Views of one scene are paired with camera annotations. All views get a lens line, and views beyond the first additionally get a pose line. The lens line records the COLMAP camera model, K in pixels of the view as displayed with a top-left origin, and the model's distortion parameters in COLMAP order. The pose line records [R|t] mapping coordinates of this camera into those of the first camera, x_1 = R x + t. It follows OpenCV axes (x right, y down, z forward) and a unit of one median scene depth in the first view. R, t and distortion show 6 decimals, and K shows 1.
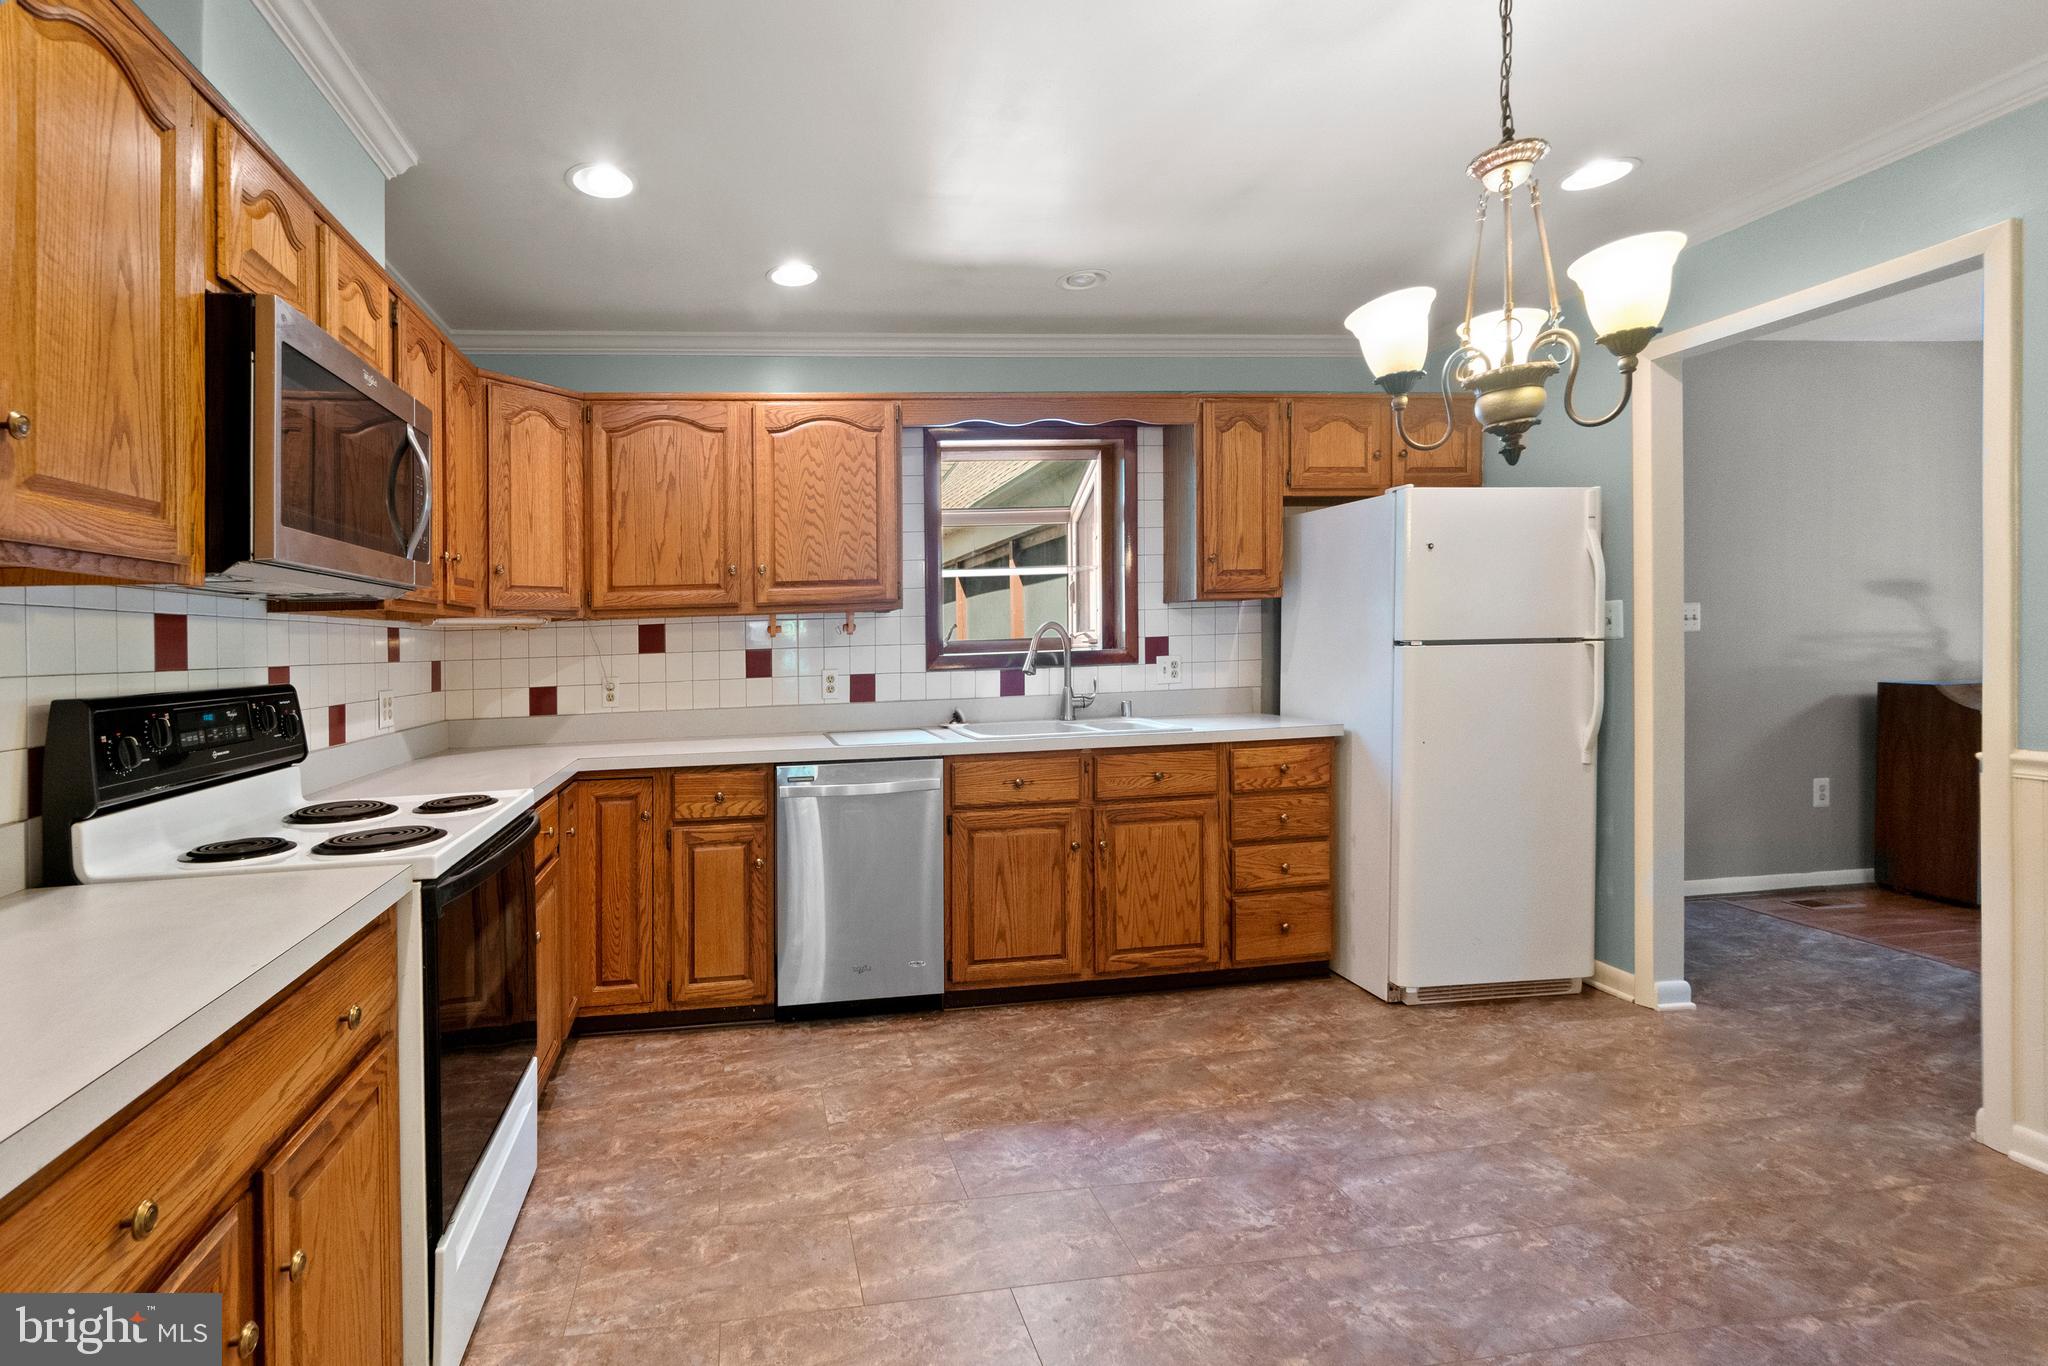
lens RADIAL K [[945.7, 0, 1019.6], [0, 945.7, 637.7], [0, 0, 1]] dist [0.000246, -0.000325]
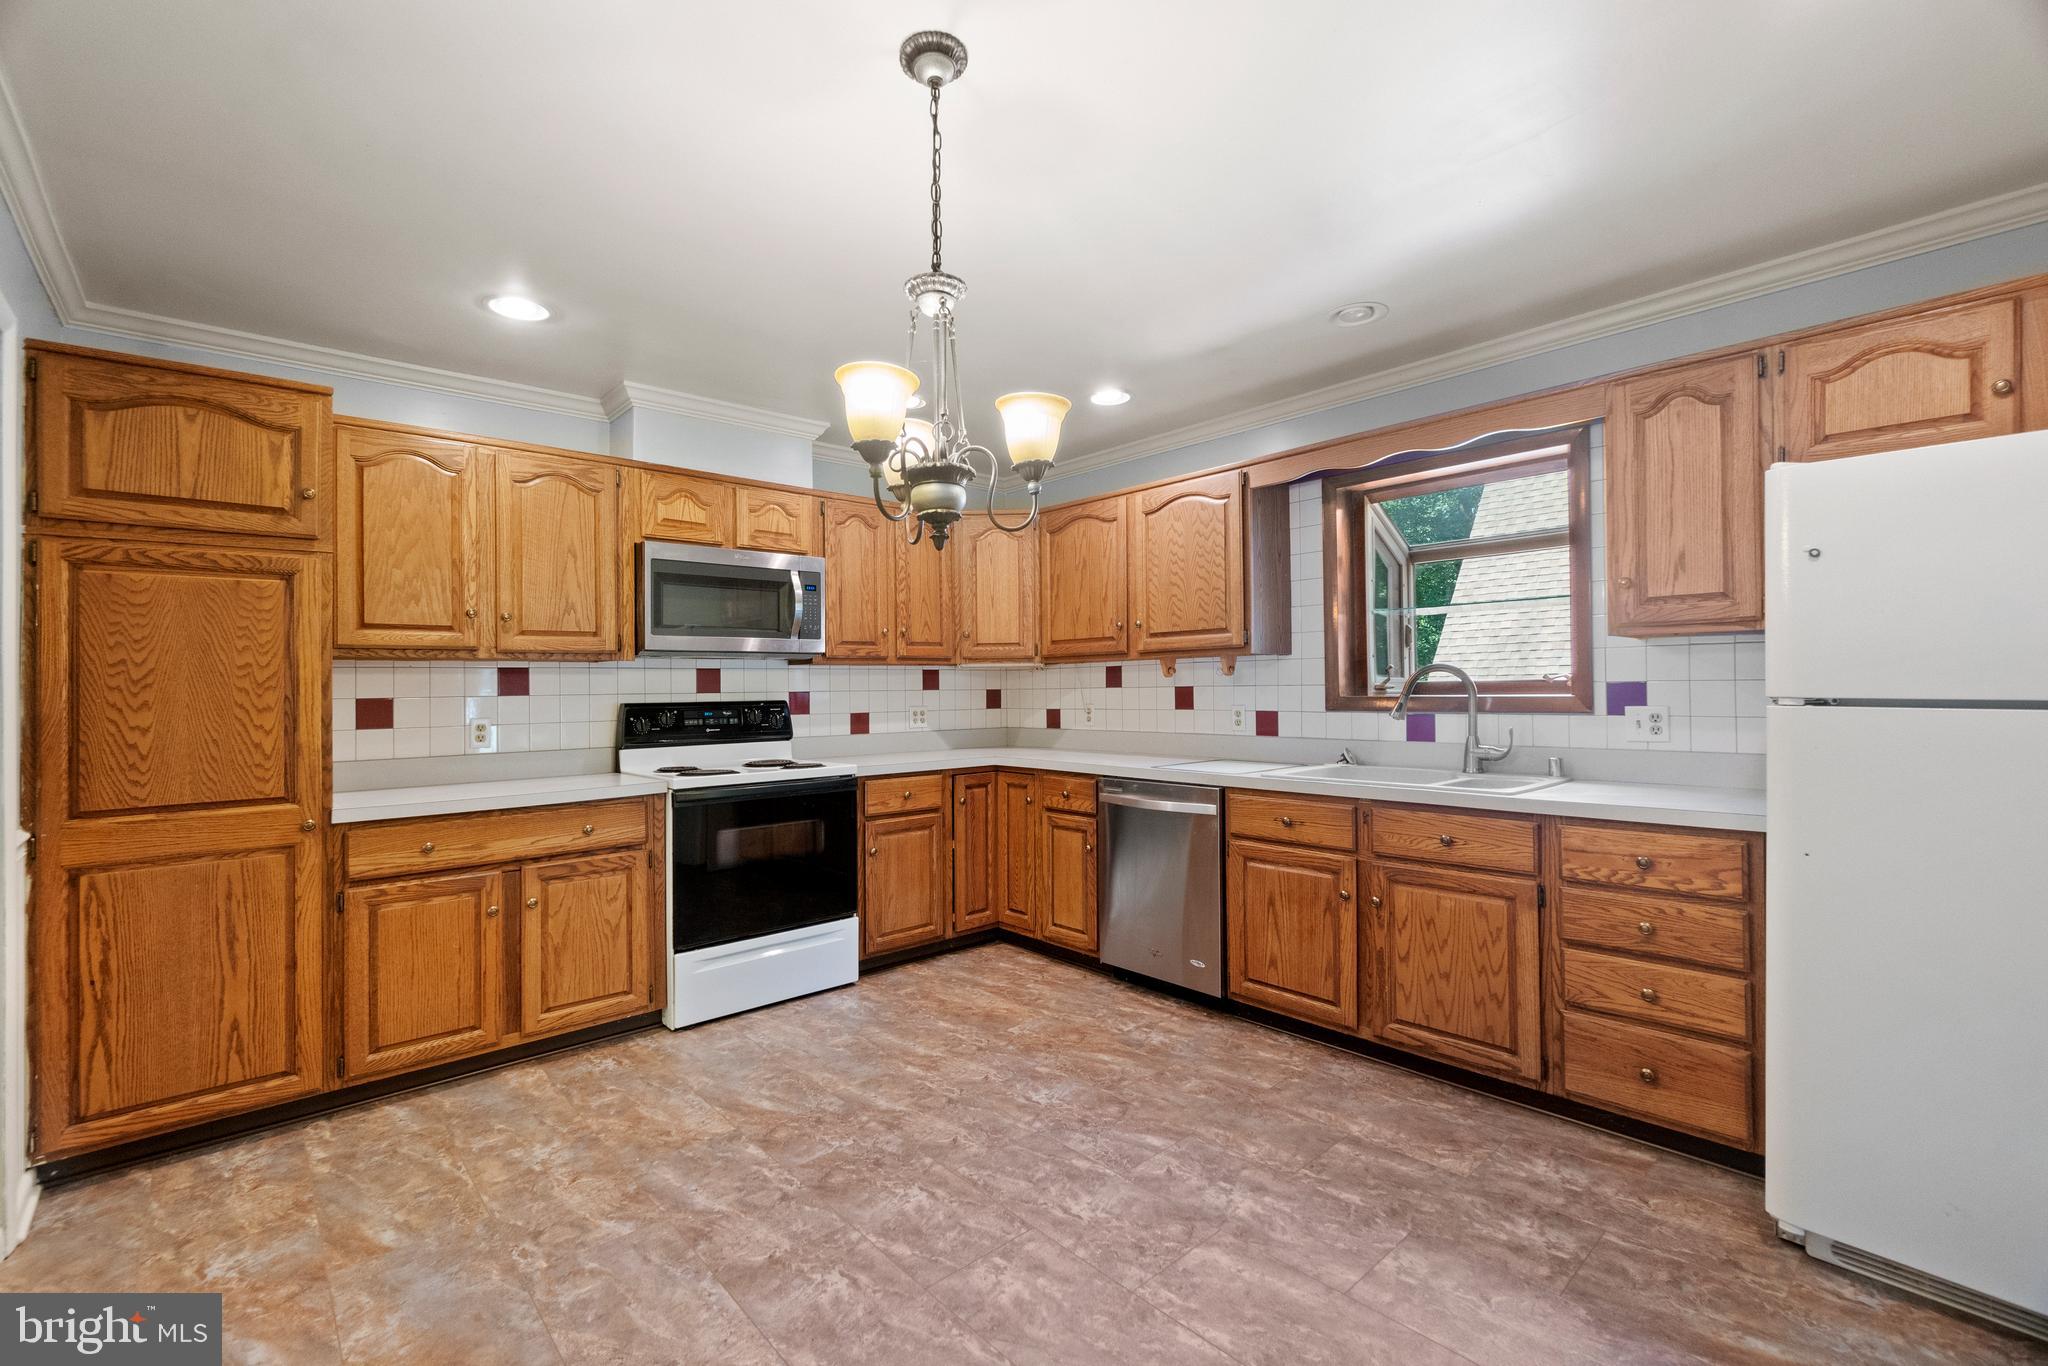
lens RADIAL K [[893.4, 0, 1018.2], [0, 893.4, 661.8], [0, 0, 1]] dist [-0.002853, 0.000057]
pose [[0.546137, 0.000301, -0.837696, 0.645837], [-0.003531, 0.999992, -0.001943, -0.018626], [0.837689, 0.004019, 0.546133, 0.209719]]
